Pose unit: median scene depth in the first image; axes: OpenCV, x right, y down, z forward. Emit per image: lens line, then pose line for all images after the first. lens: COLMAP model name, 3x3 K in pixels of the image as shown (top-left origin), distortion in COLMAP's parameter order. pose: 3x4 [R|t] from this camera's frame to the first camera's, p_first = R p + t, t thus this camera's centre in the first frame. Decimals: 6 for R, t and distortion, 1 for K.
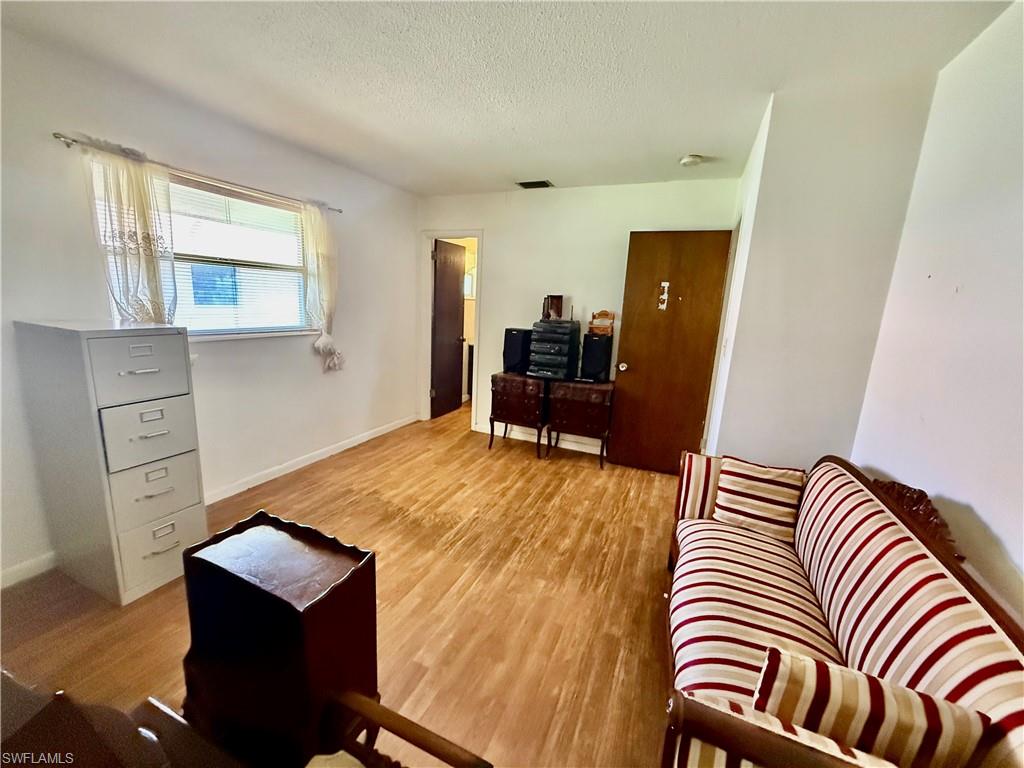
lens RADIAL K [[409.9, 0, 512.4], [0, 409.9, 383.0], [0, 0, 1]] dist [-0.000684, 0.001311]
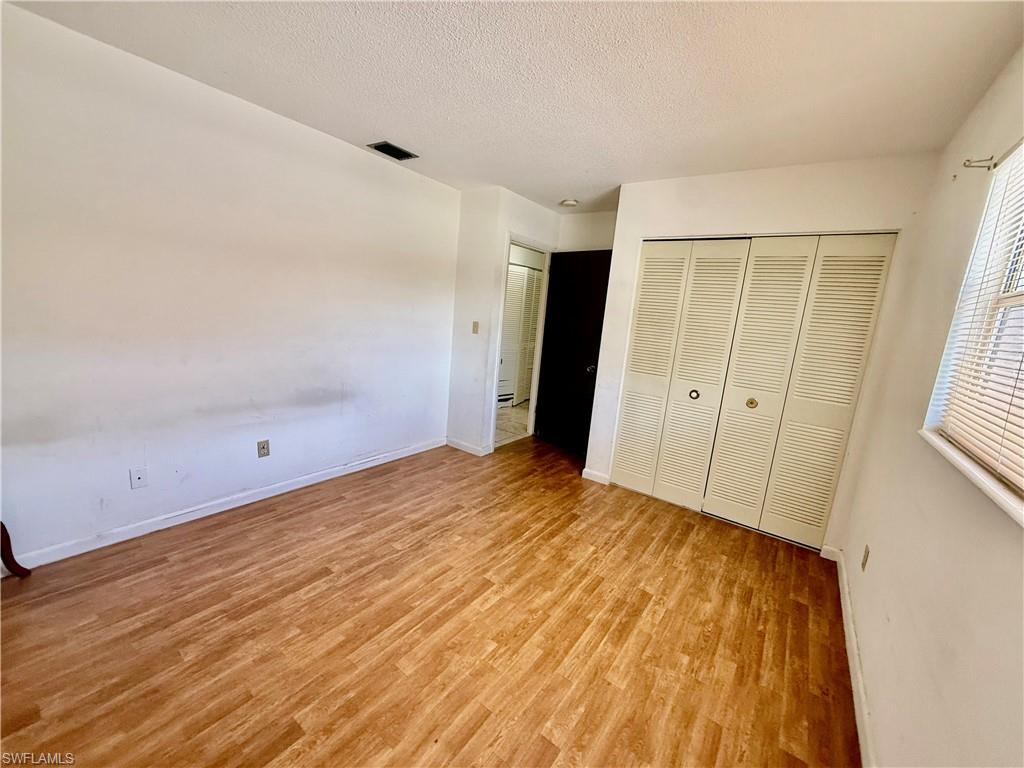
lens RADIAL K [[409.9, 0, 511.4], [0, 409.9, 383.3], [0, 0, 1]] dist [-0.000684, 0.001311]
pose [[0.975042, 0.072727, -0.209770, -0.119300], [-0.080924, 0.996246, -0.030748, -0.007882], [0.206746, 0.046956, 0.977267, 0.085887]]
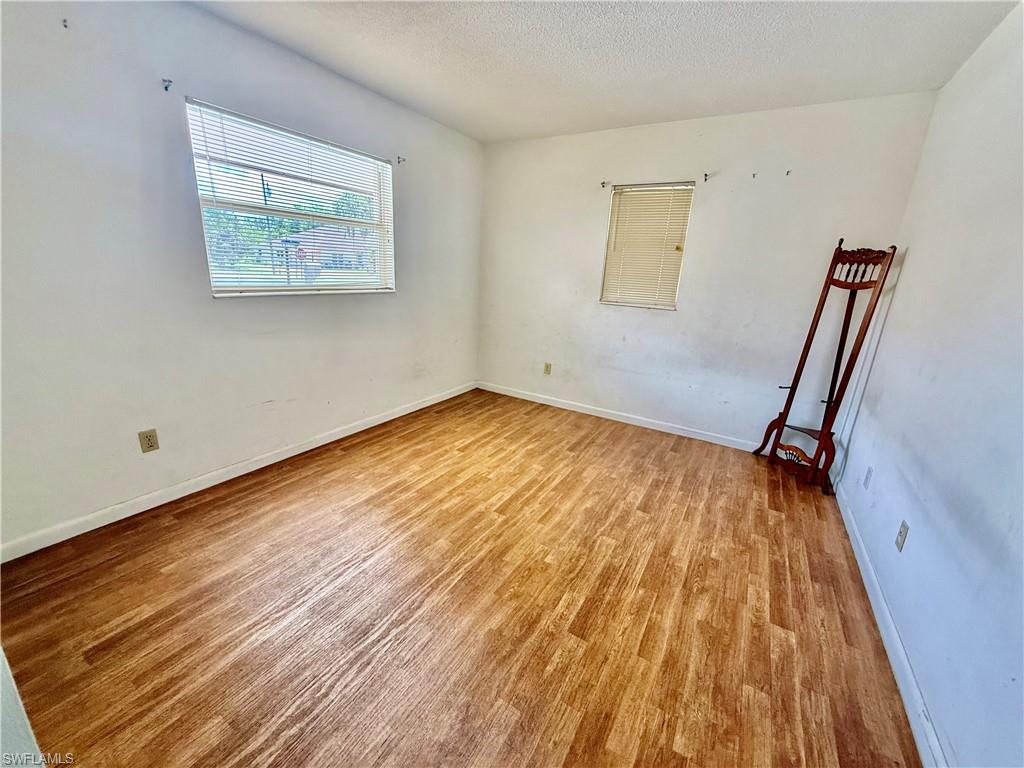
lens RADIAL K [[409.9, 0, 507.9], [0, 409.9, 385.2], [0, 0, 1]] dist [-0.000684, 0.001311]
pose [[-0.984849, -0.134073, 0.109988, -0.403069], [-0.067955, 0.881892, 0.466528, -0.304247], [-0.159546, 0.451985, -0.877641, 1.648820]]
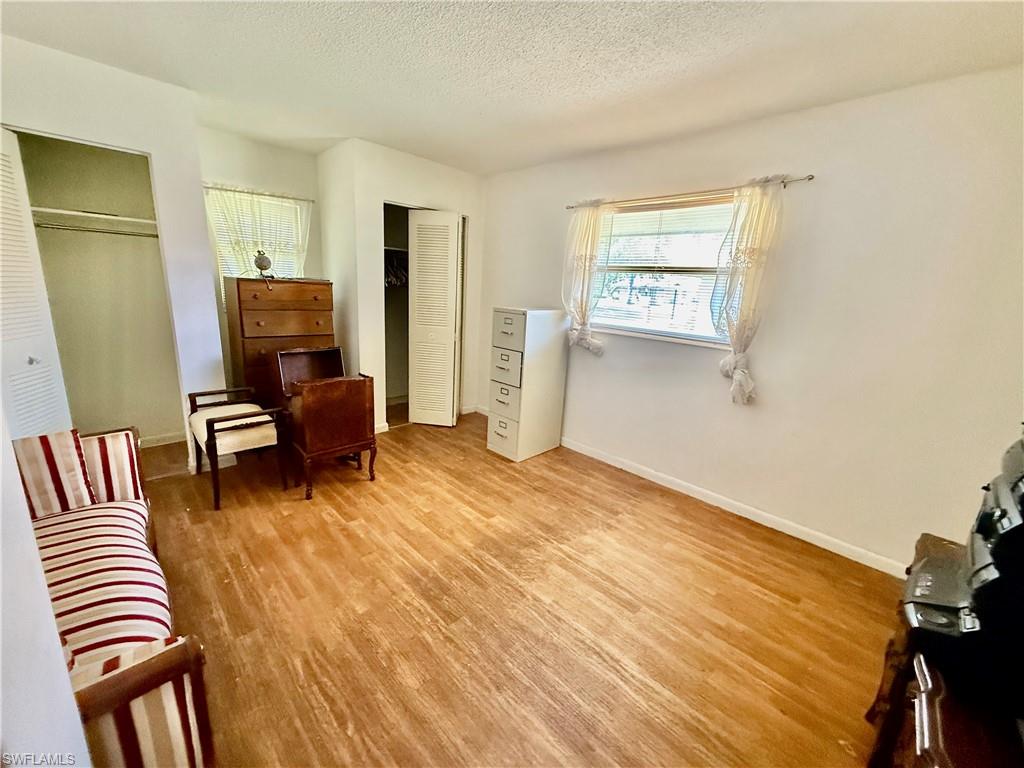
lens RADIAL K [[409.9, 0, 509.5], [0, 409.9, 384.2], [0, 0, 1]] dist [-0.000684, 0.001311]
pose [[-0.375516, 0.147828, -0.914950, 0.580747], [-0.258163, 0.931443, 0.256449, -0.208797], [0.890134, 0.332508, -0.311608, 1.217125]]
